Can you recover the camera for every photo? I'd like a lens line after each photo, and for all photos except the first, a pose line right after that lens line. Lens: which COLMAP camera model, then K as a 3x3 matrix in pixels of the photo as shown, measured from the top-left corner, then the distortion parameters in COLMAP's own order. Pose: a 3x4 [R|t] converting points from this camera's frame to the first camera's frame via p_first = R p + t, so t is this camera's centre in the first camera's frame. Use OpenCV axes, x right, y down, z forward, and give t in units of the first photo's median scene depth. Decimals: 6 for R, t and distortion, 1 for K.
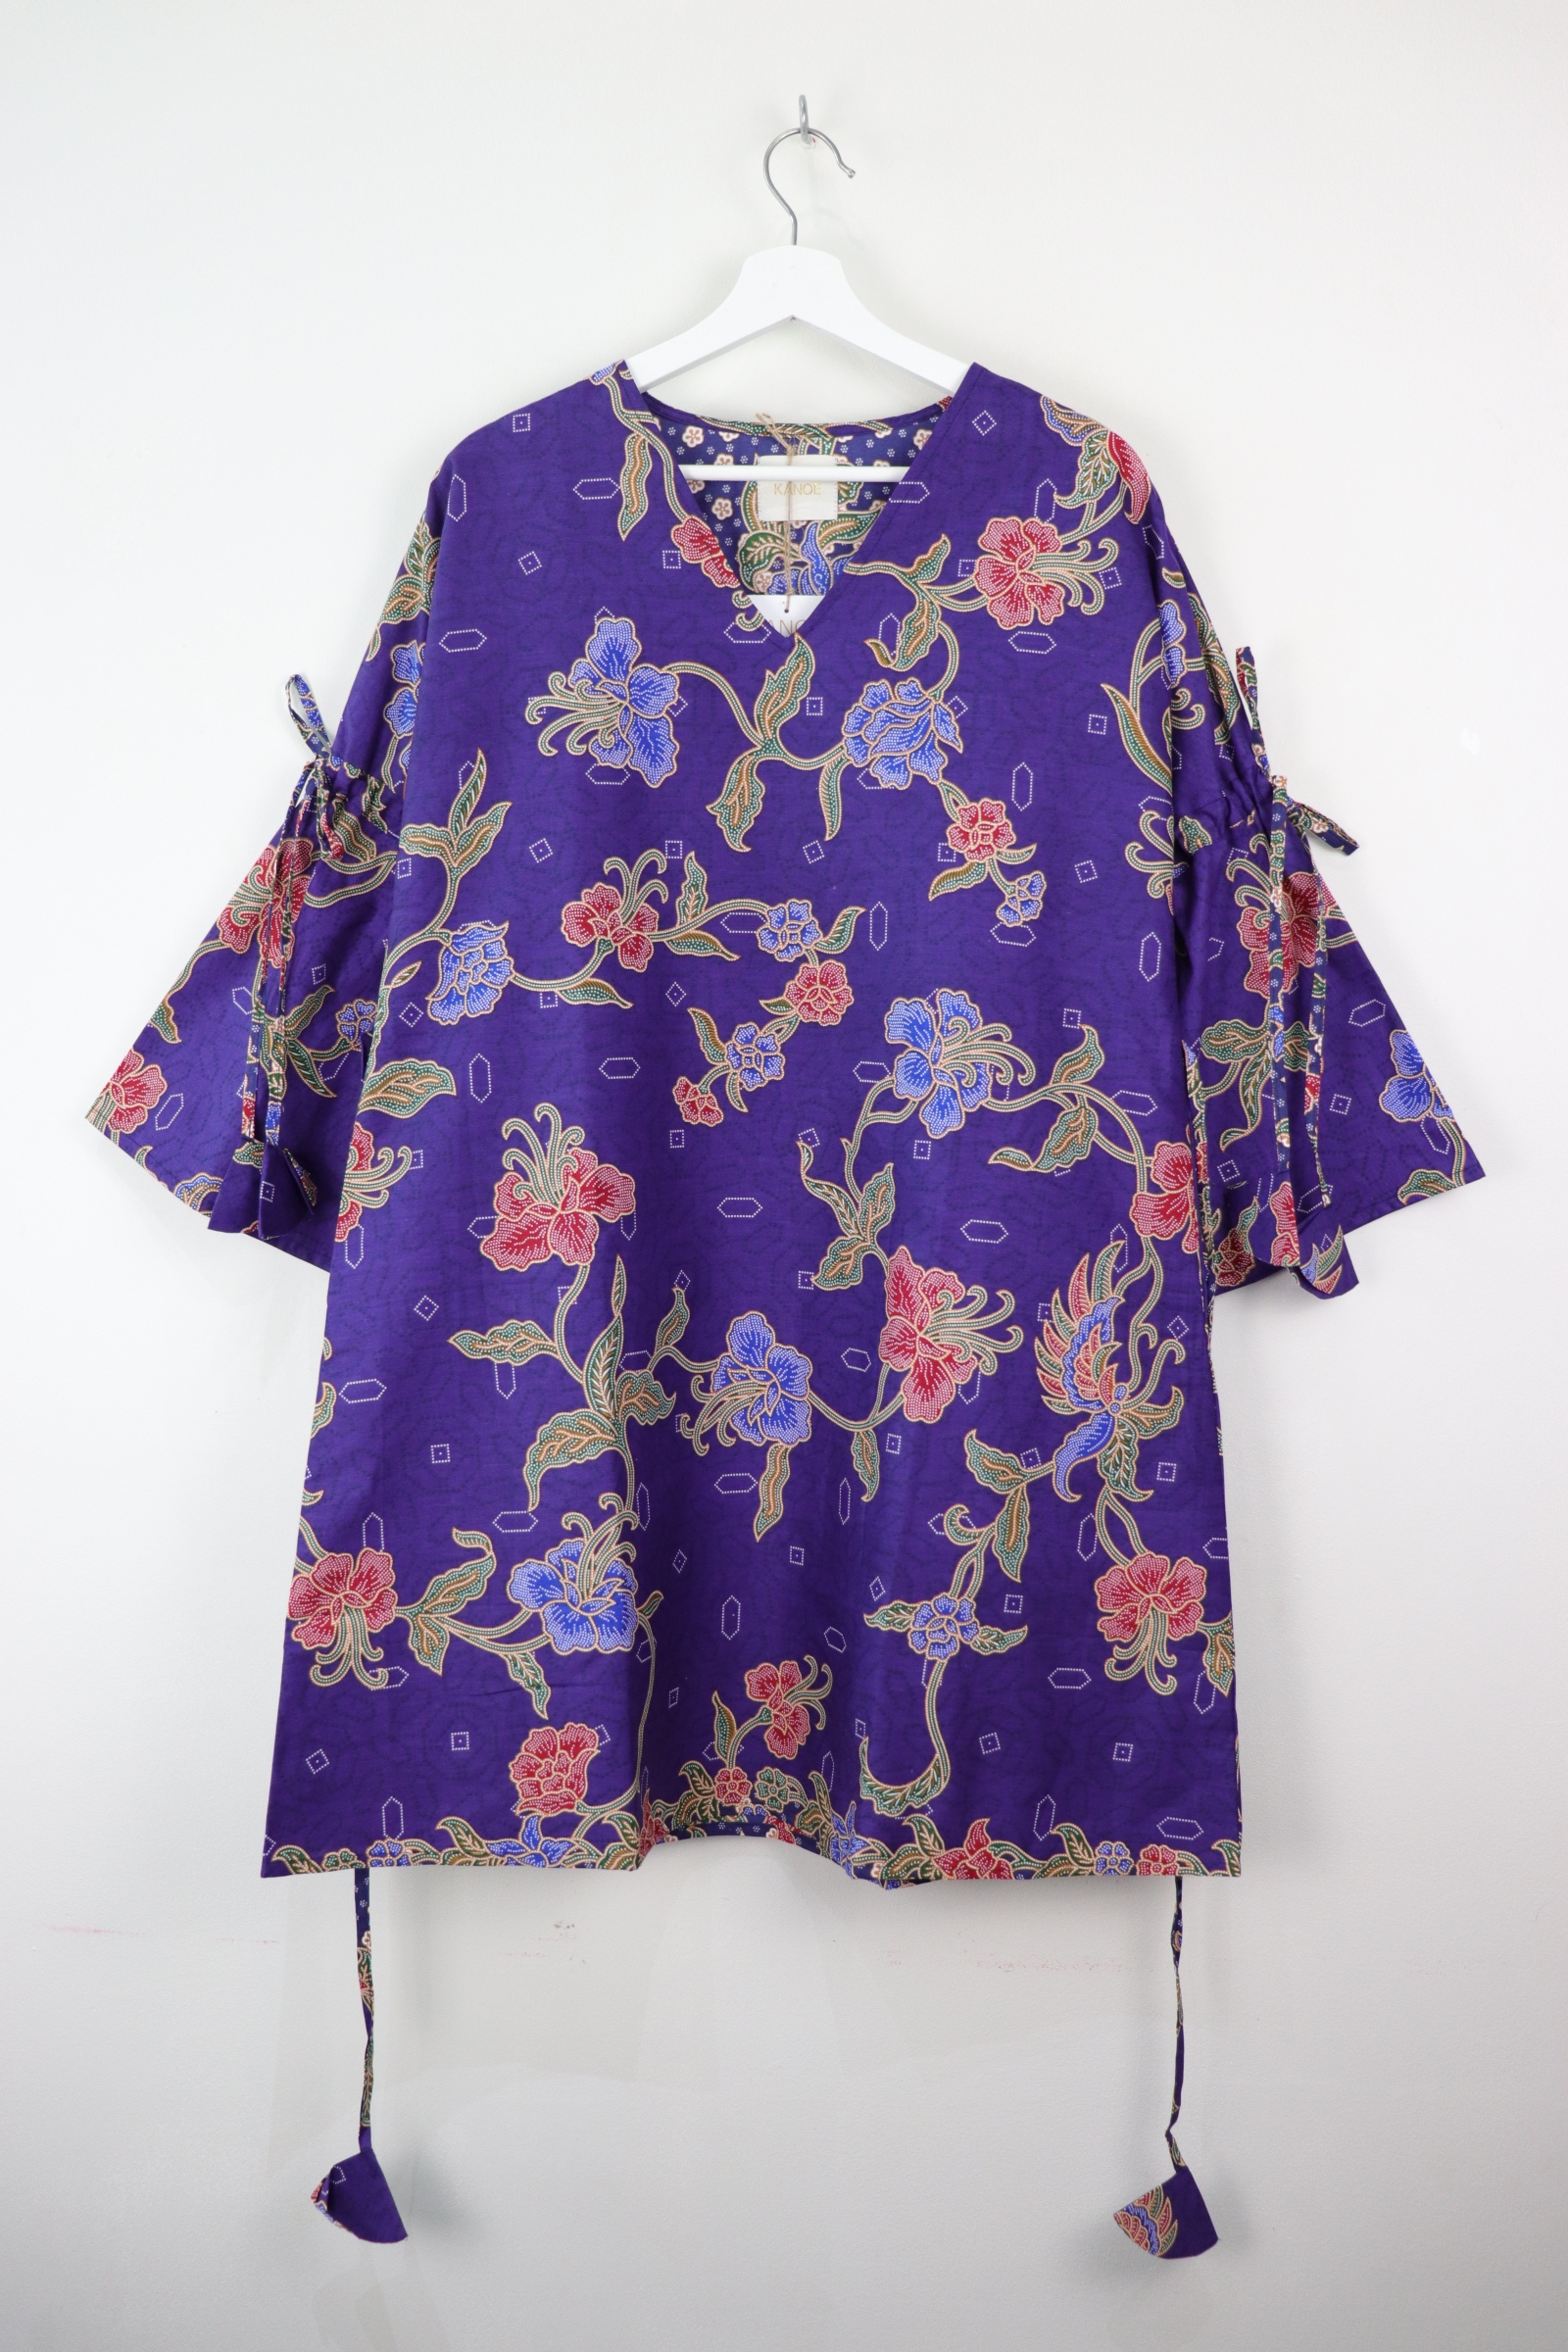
lens RADIAL K [[1910.9, 0, 809.8], [0, 1910.9, 1170.5], [0, 0, 1]] dist [-0.180979, 0.155034]
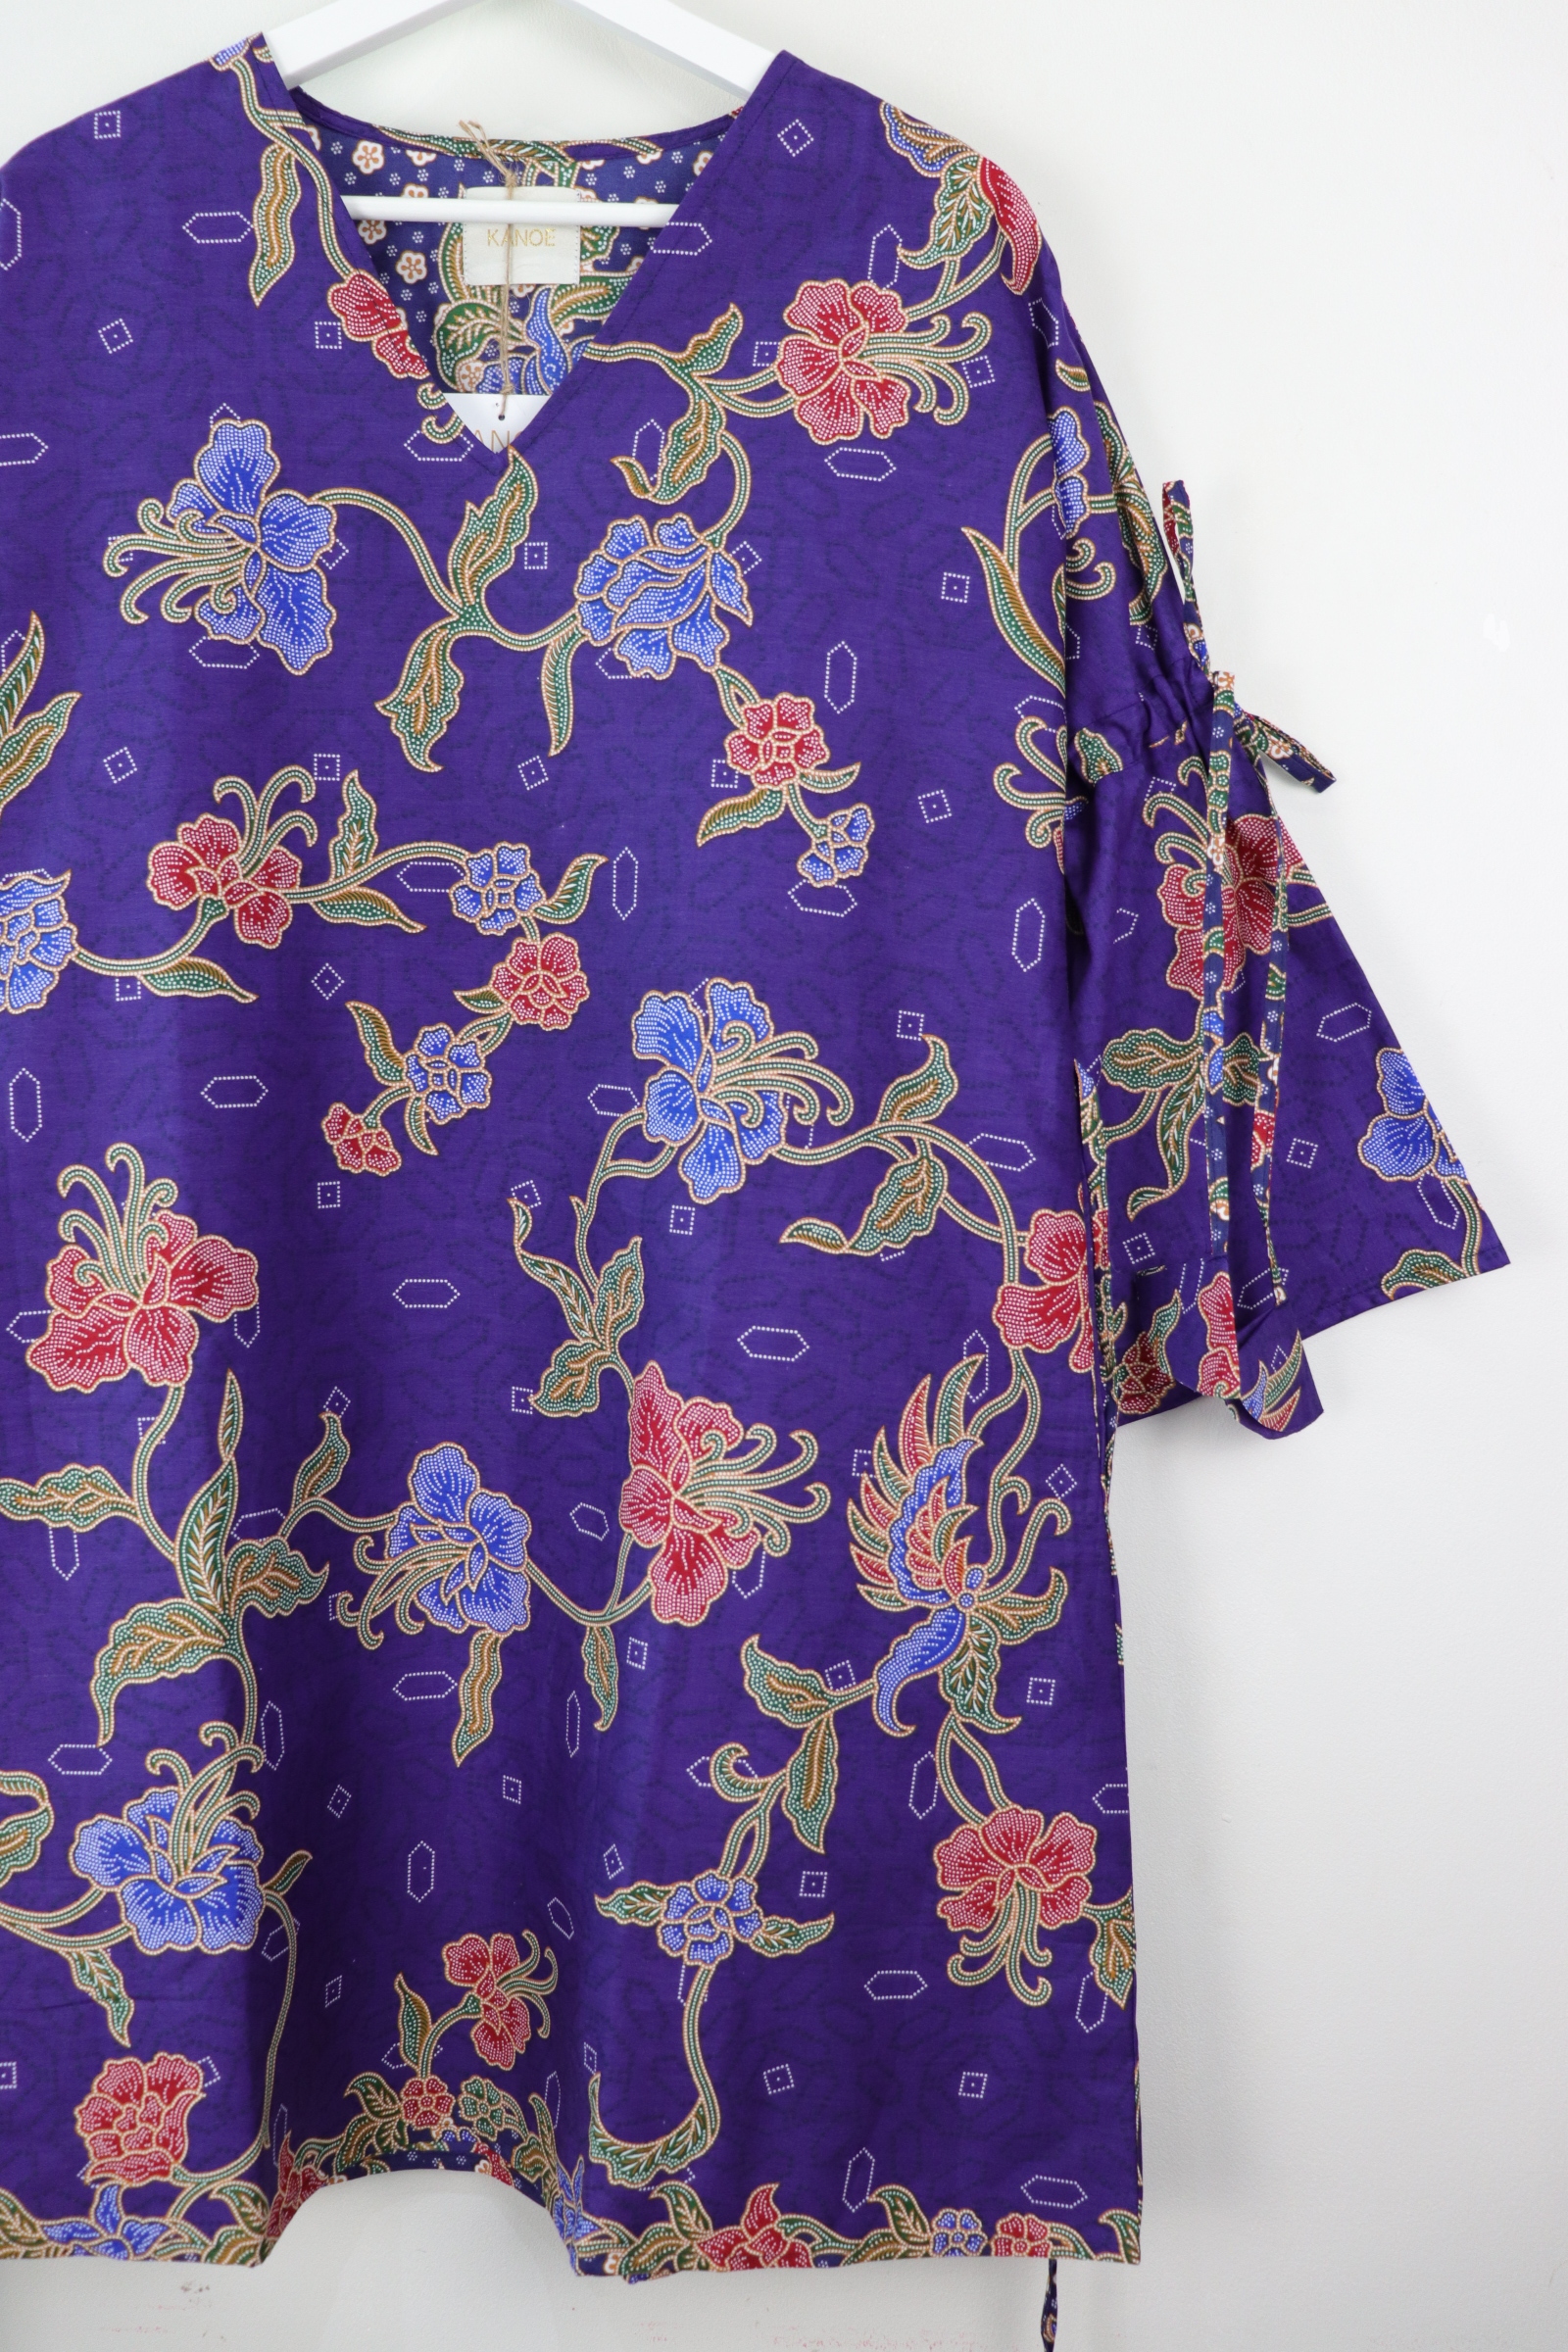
lens RADIAL K [[1910.9, 0, 809.8], [0, 1910.9, 1170.5], [0, 0, 1]] dist [-0.180979, 0.155034]
pose [[0.998806, 0.011959, 0.047369, 0.070984], [-0.012685, 0.999806, 0.015060, -0.038372], [-0.047180, -0.015643, 0.998764, 0.328329]]
